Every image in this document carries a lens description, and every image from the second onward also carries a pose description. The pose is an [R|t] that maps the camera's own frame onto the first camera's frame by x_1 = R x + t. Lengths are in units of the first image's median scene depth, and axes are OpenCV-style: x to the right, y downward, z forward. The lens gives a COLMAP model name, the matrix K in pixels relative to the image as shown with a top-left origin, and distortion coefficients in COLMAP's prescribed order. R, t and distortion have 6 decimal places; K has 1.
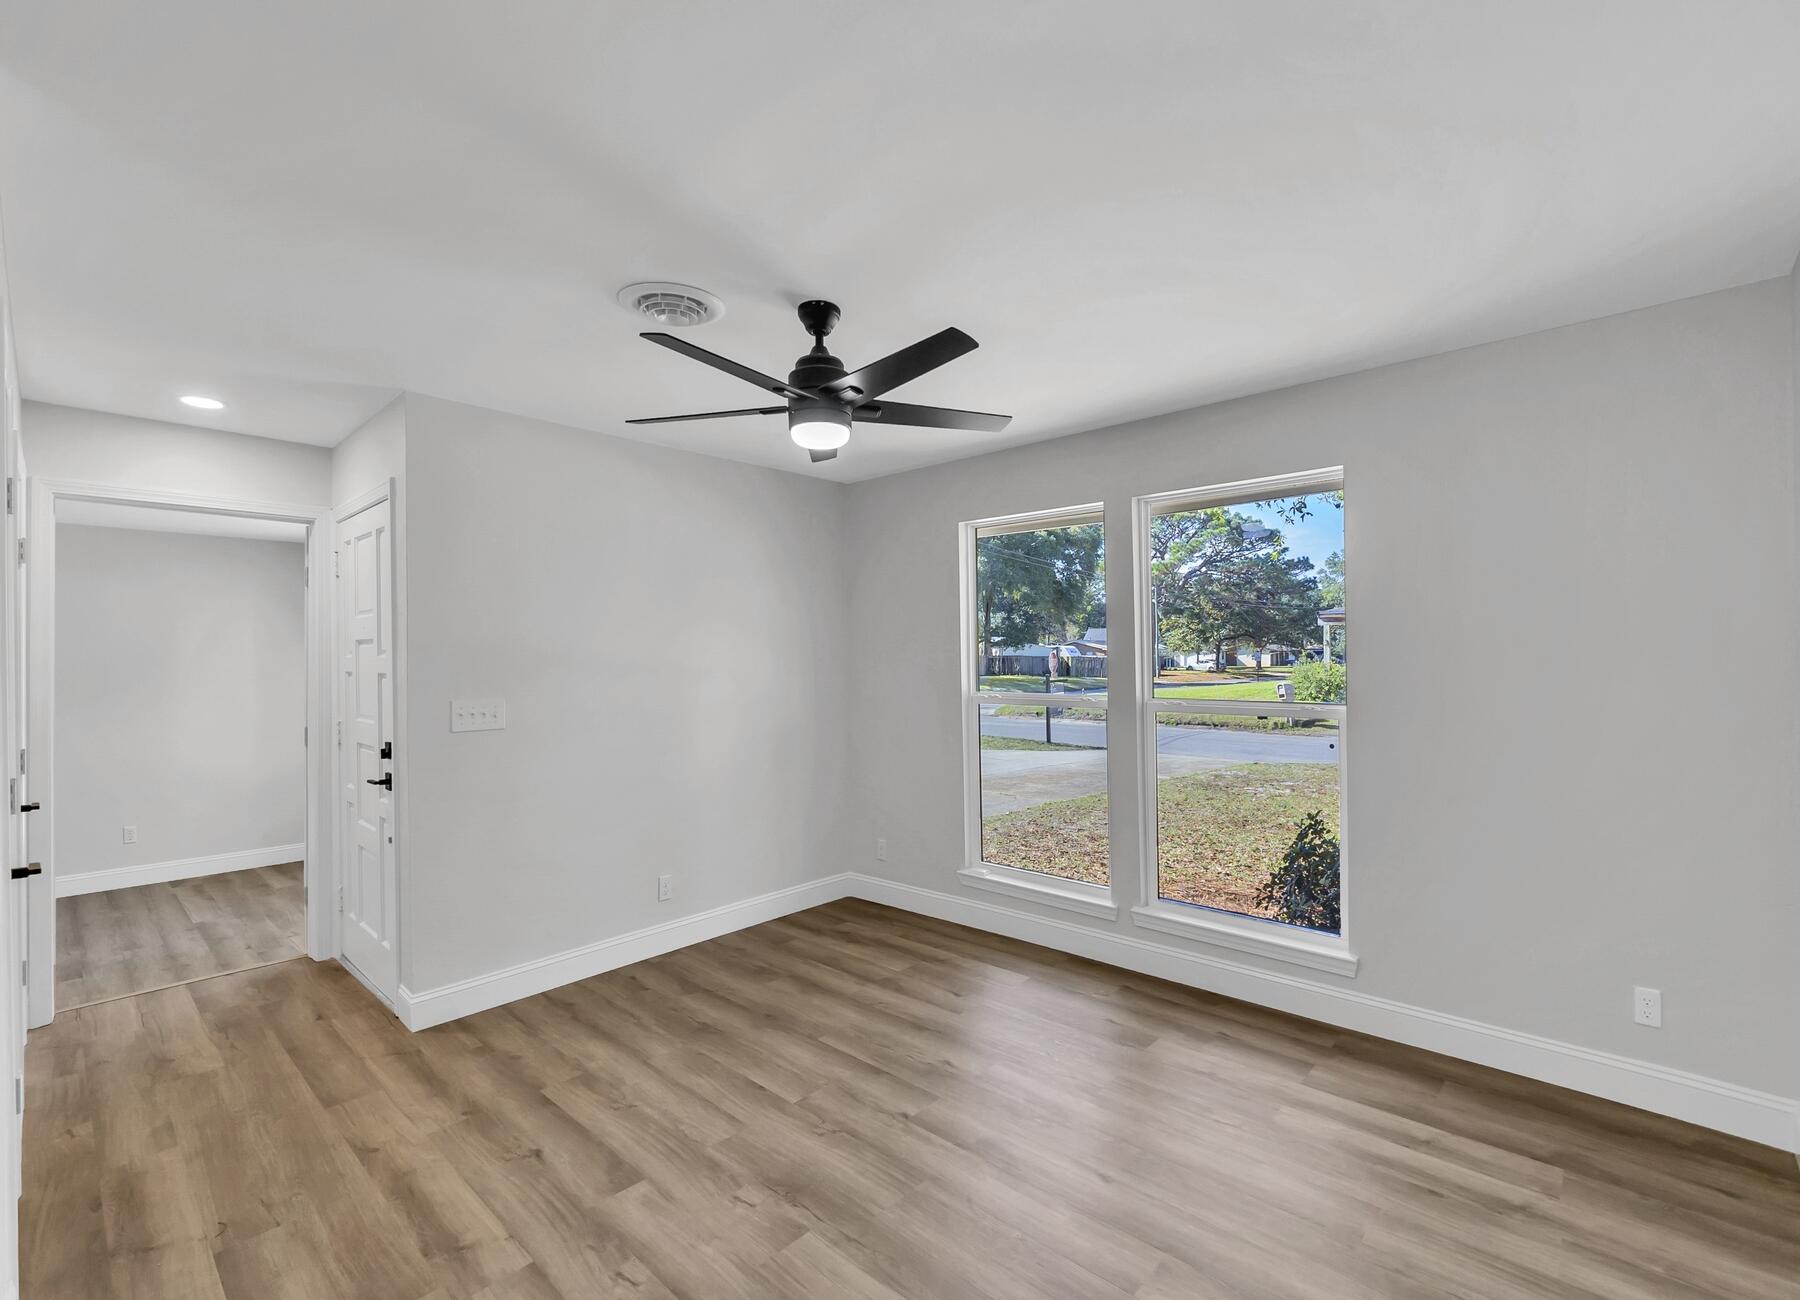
lens RADIAL K [[798.6, 0, 900.0], [0, 798.6, 650.0], [0, 0, 1]] dist [-0.000077, -0.000427]
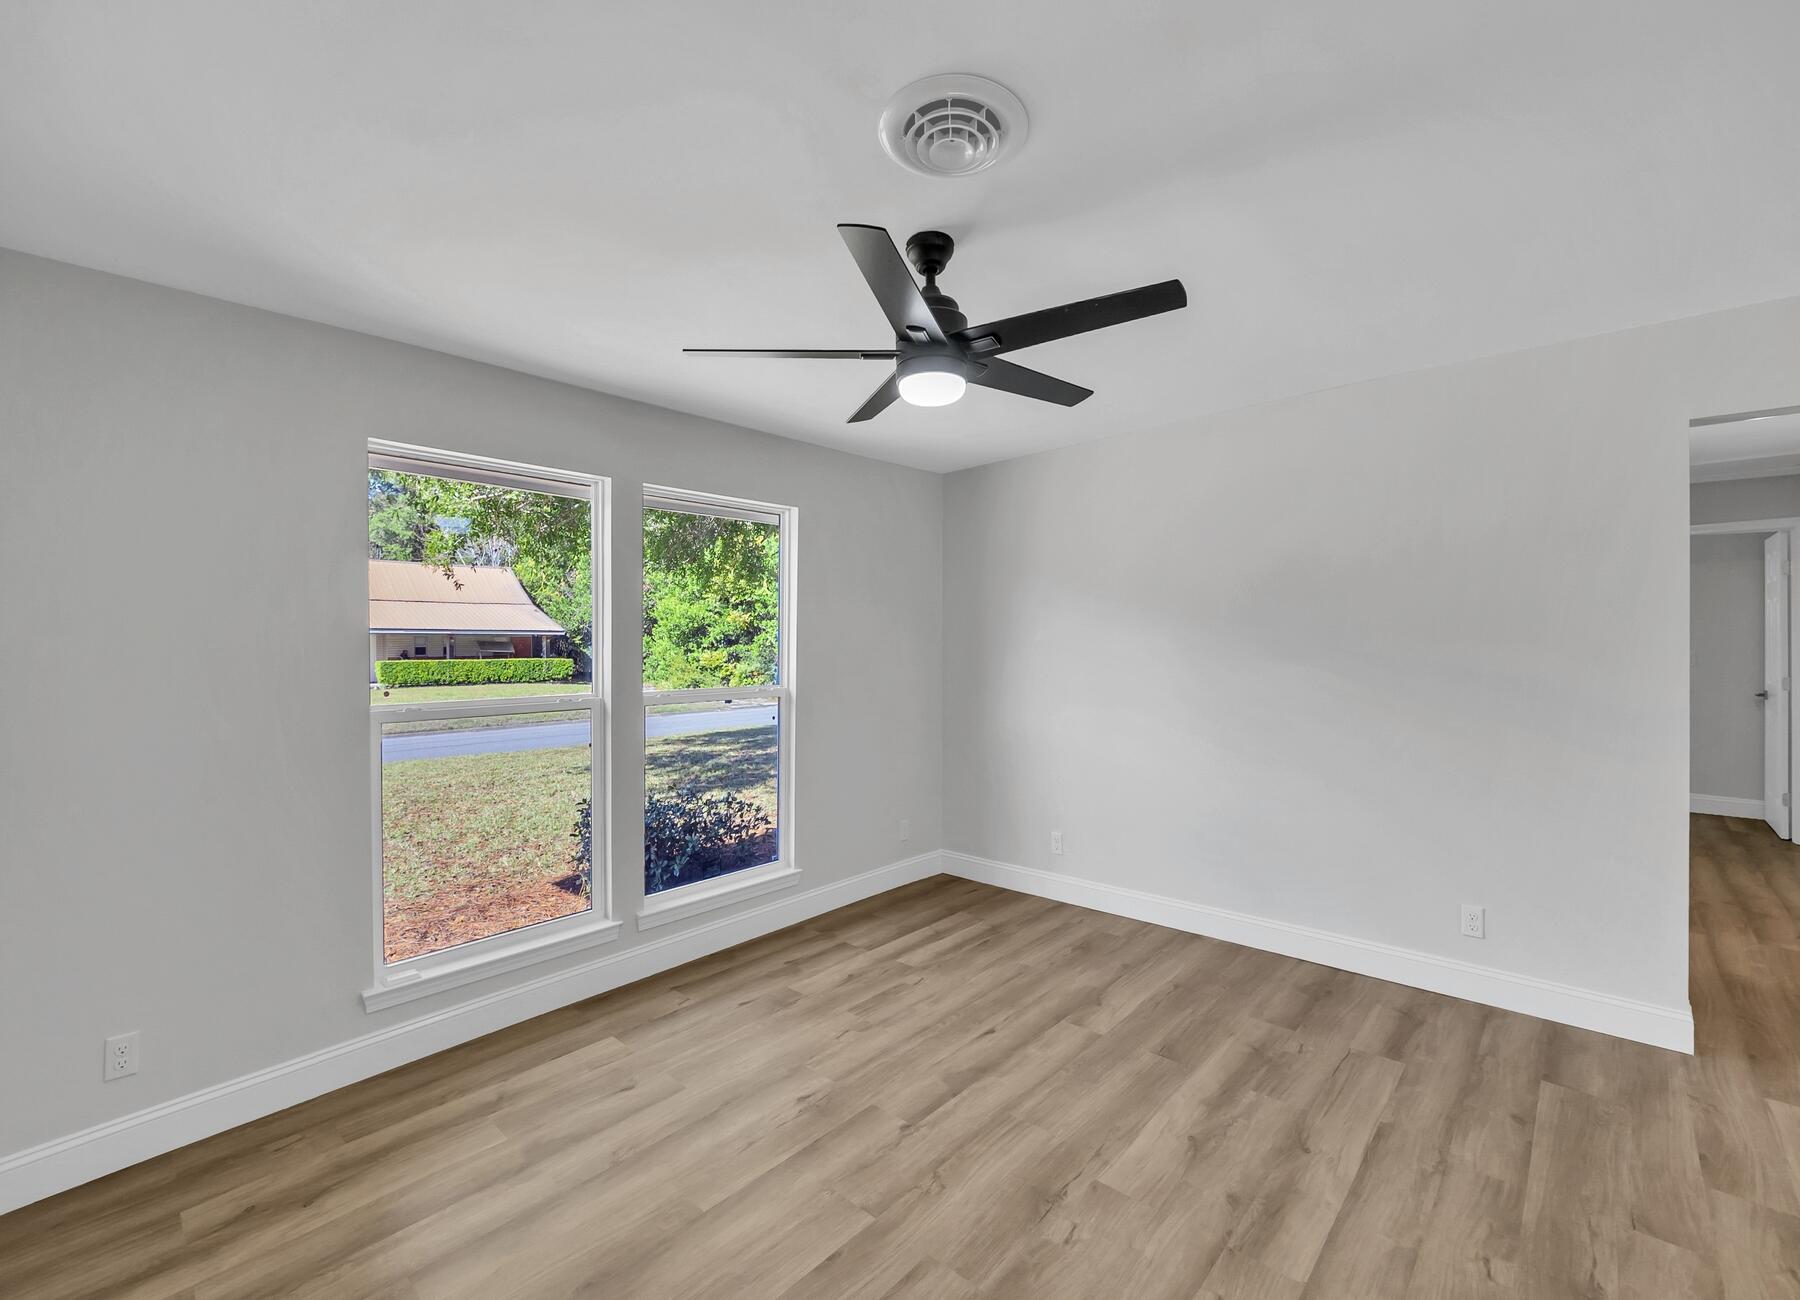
lens RADIAL K [[779.0, 0, 909.0], [0, 779.0, 645.3], [0, 0, 1]] dist [-0.001933, -0.000580]
pose [[-0.012359, 0.010260, 0.999871, -0.836456], [0.003298, 0.999942, -0.010220, 0.025186], [-0.999918, 0.003171, -0.012392, 0.922524]]
